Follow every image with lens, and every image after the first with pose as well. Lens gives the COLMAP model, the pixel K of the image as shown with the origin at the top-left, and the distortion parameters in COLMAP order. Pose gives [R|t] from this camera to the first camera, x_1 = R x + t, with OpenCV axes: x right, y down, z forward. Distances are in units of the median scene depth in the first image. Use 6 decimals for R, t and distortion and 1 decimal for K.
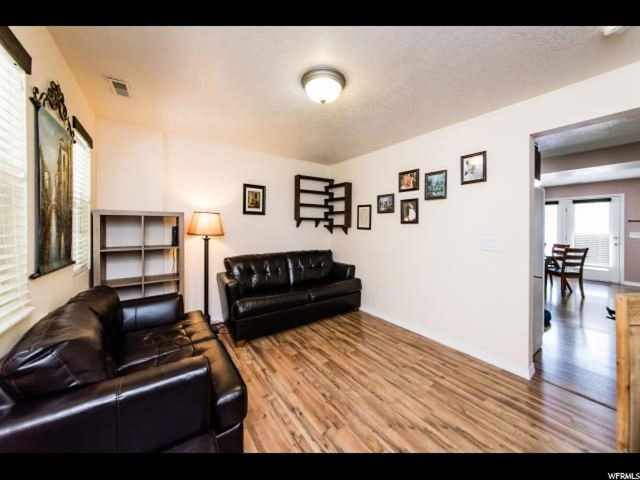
lens RADIAL K [[242.5, 0, 311.7], [0, 242.5, 228.8], [0, 0, 1]] dist [0.000175, -0.000020]
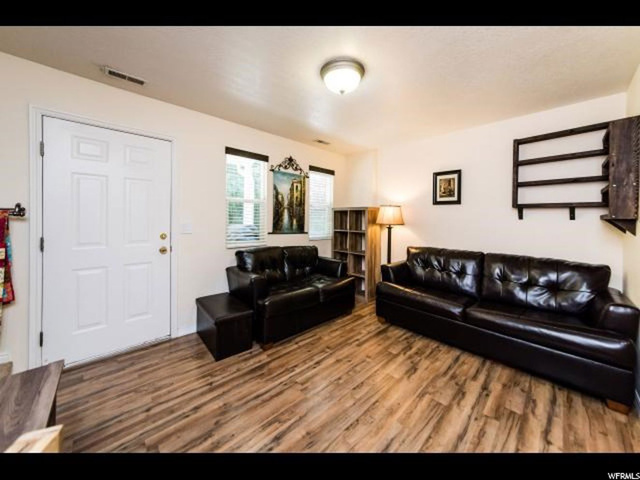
lens RADIAL K [[227.2, 0, 319.4], [0, 227.2, 223.8], [0, 0, 1]] dist [0.000980, 0.000185]
pose [[0.140459, 0.021155, -0.989860, 0.739136], [-0.024239, 0.999546, 0.017923, 0.013281], [0.989790, 0.021476, 0.140908, 0.583254]]
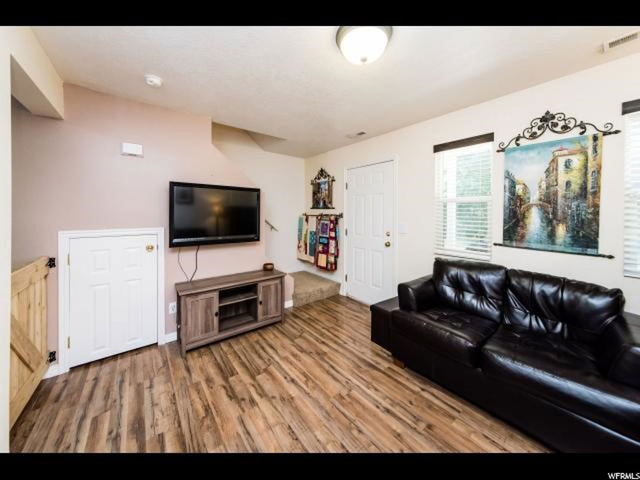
lens RADIAL K [[227.2, 0, 319.4], [0, 227.2, 223.8], [0, 0, 1]] dist [0.000980, 0.000185]
pose [[-0.996955, -0.007397, -0.077630, 0.185239], [-0.011297, 0.998689, 0.049918, -0.018246], [0.077159, 0.050643, -0.995732, 1.285208]]
